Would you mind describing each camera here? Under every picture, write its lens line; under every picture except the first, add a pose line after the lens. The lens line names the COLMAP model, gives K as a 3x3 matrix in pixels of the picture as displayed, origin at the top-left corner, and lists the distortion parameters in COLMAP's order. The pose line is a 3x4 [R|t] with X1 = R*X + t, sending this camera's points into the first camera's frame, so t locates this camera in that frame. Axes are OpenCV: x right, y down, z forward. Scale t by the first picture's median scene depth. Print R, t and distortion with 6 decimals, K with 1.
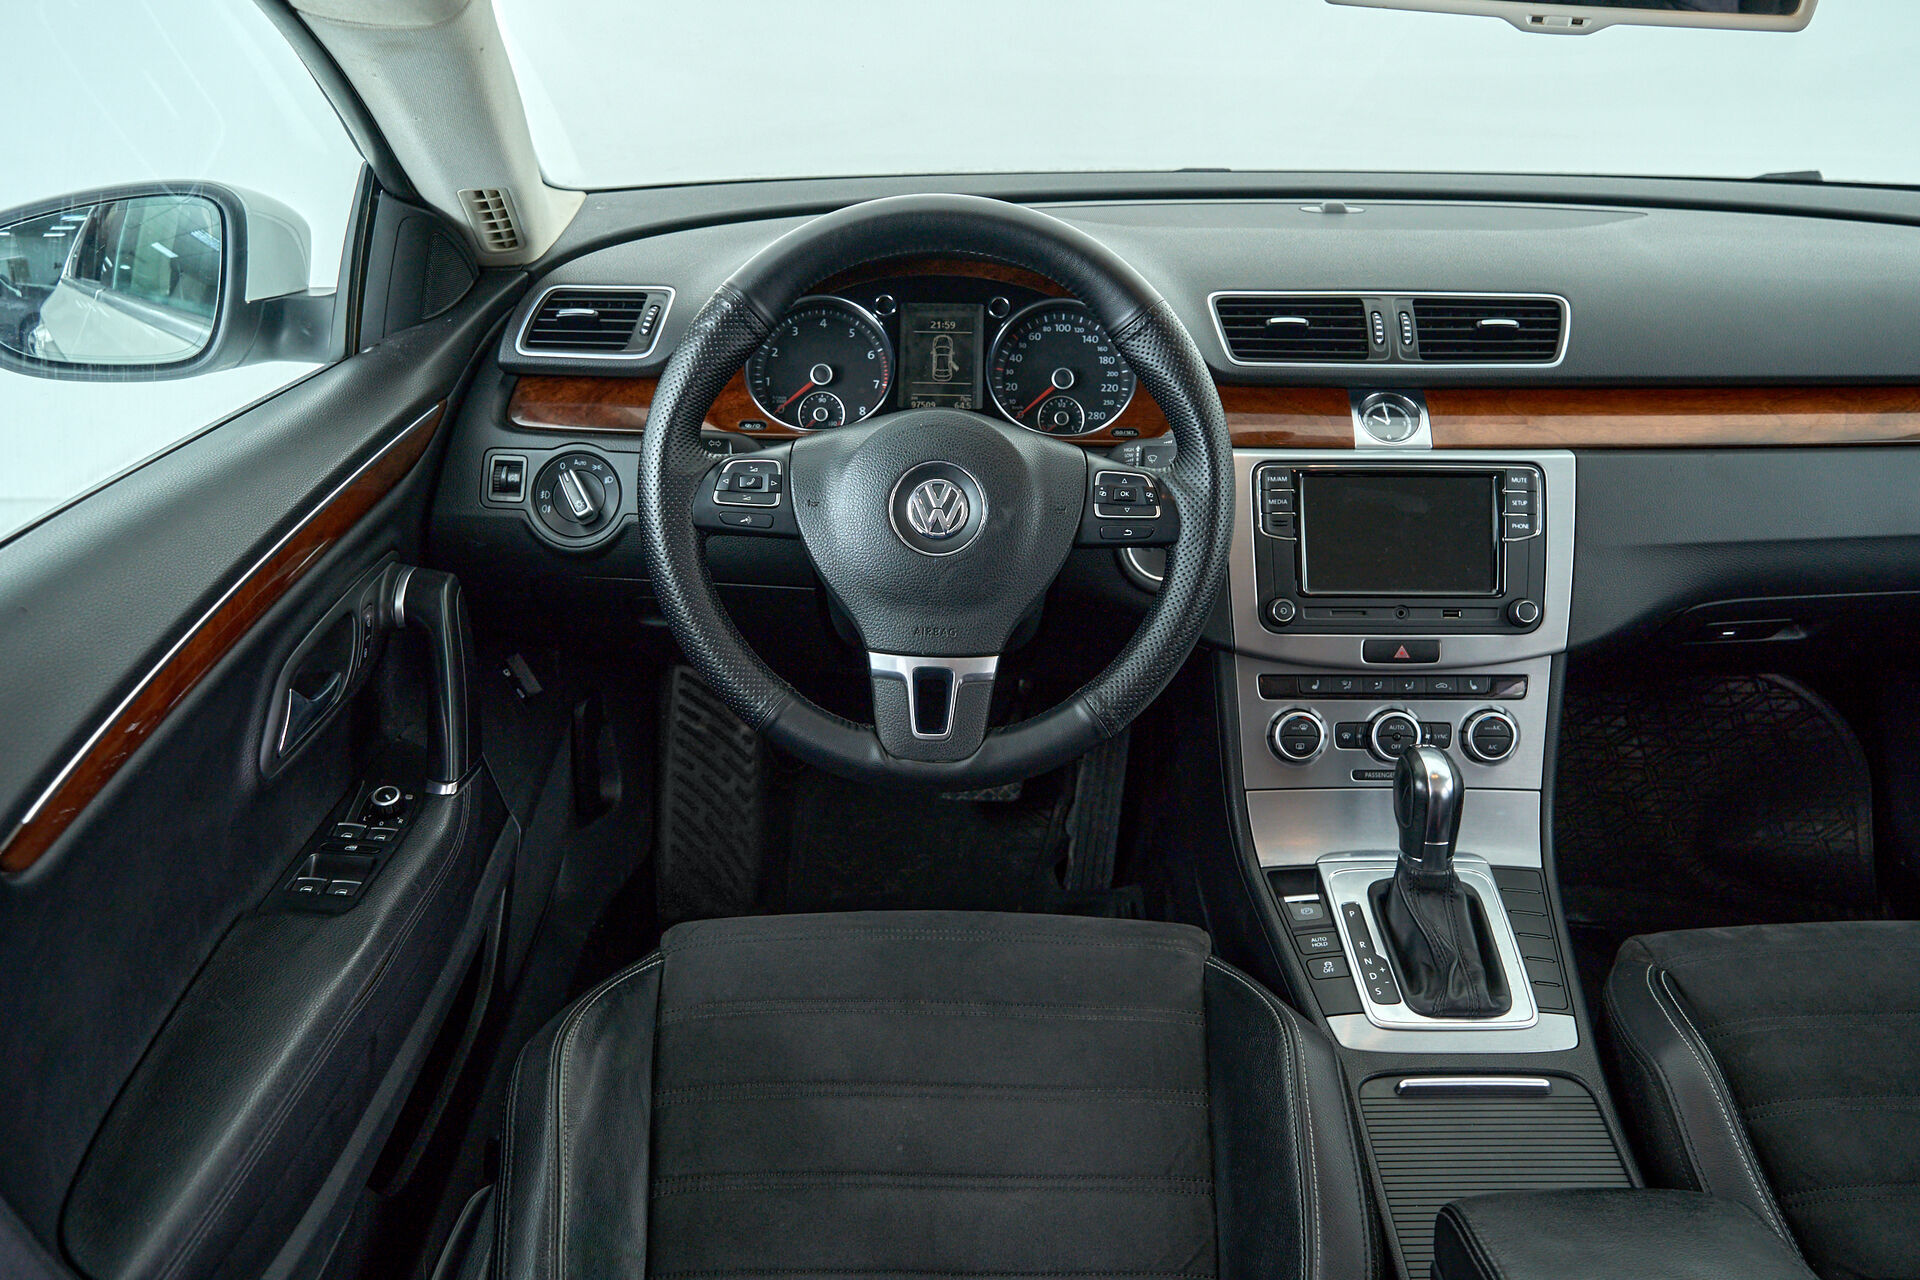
lens RADIAL K [[1572.0, 0, 960.0], [0, 1572.0, 640.0], [0, 0, 1]] dist [0.006653, -0.009756]
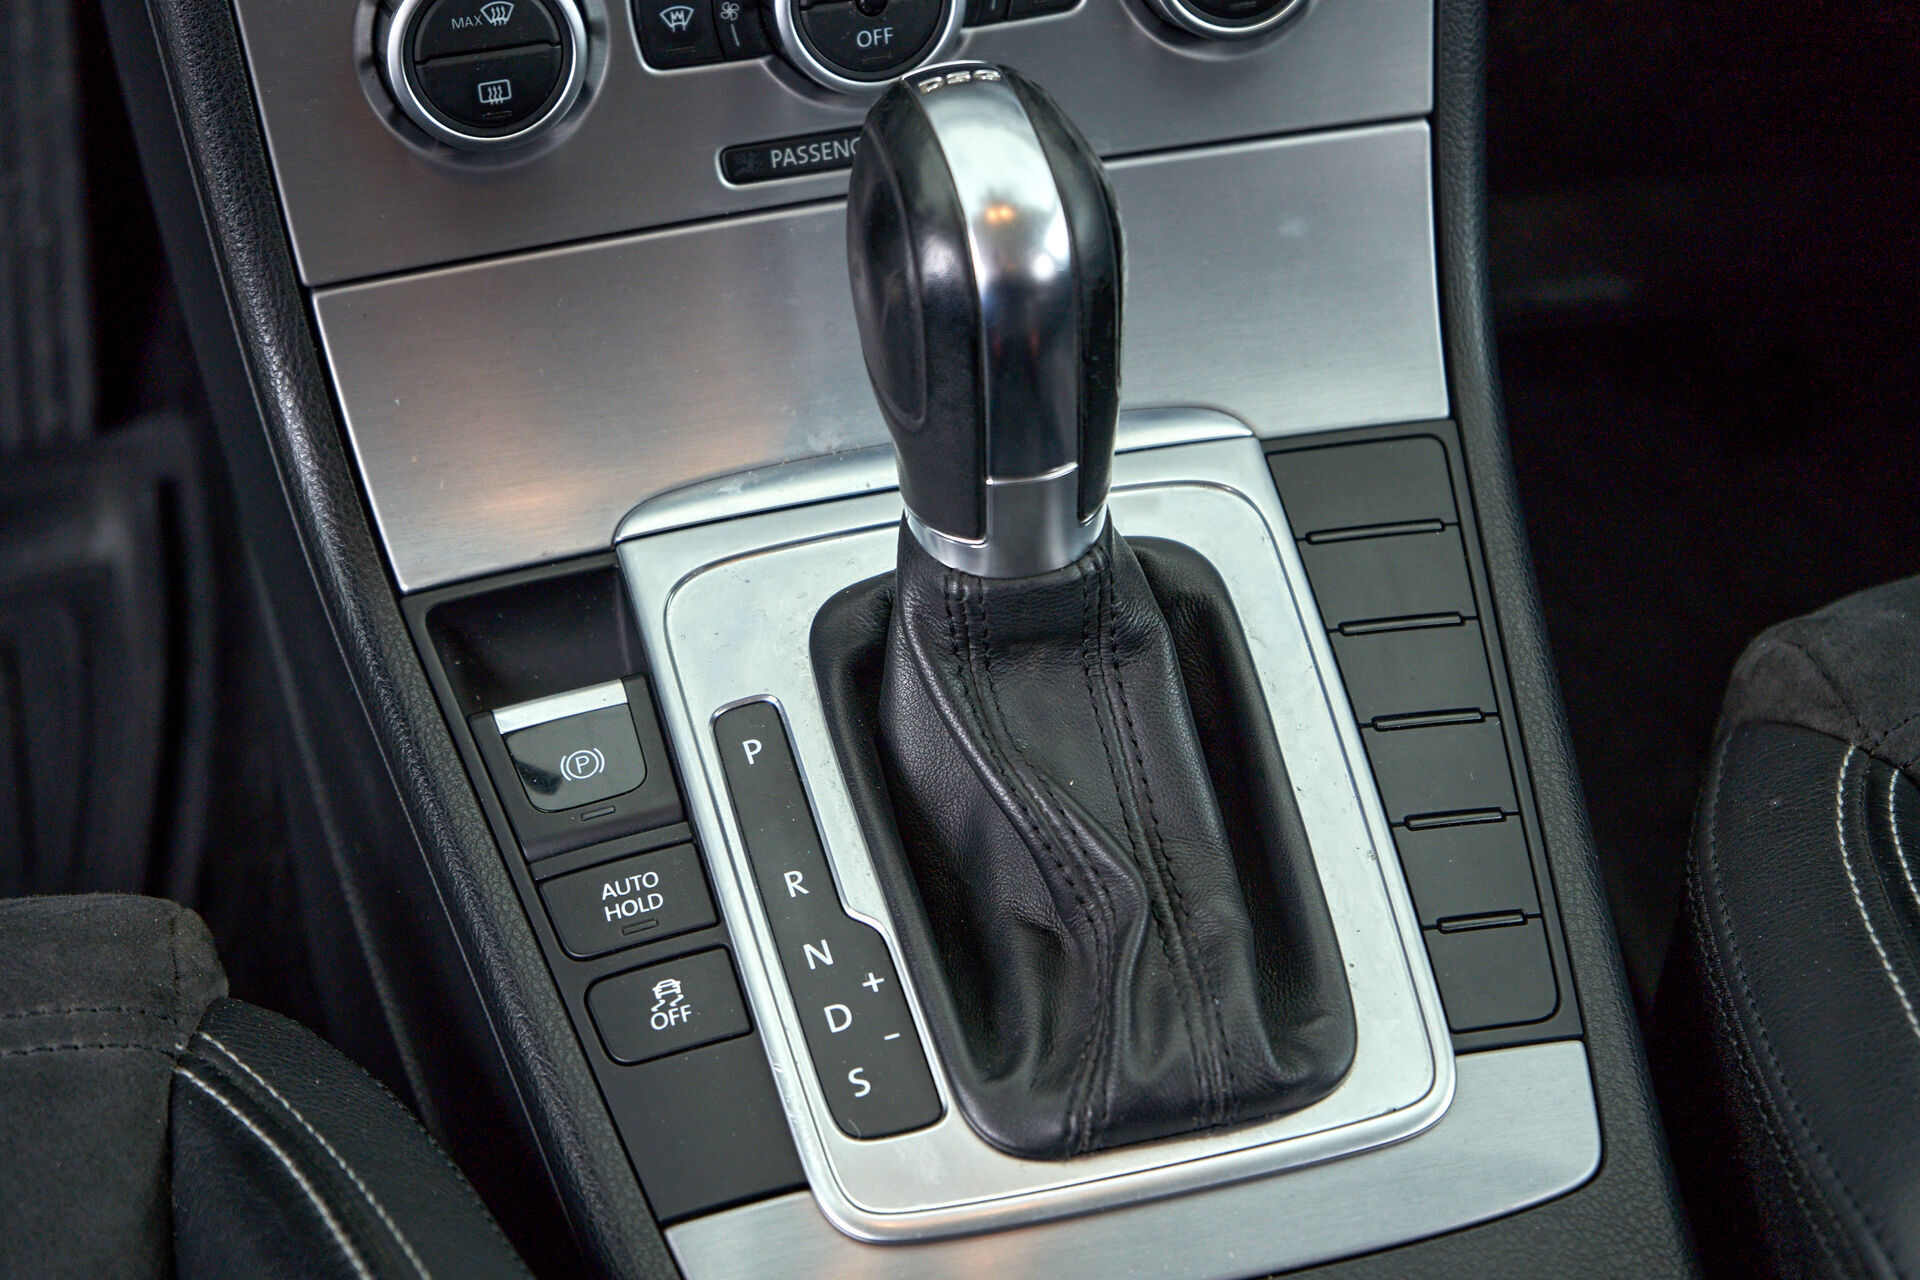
lens RADIAL K [[3974.4, 0, 960.0], [0, 3974.4, 640.0], [0, 0, 1]] dist [0.006347, 0.112996]
pose [[0.969943, -0.167286, 0.176711, 0.162961], [0.102713, 0.939807, 0.325904, -0.047474], [-0.220593, -0.297958, 0.928741, 0.379845]]
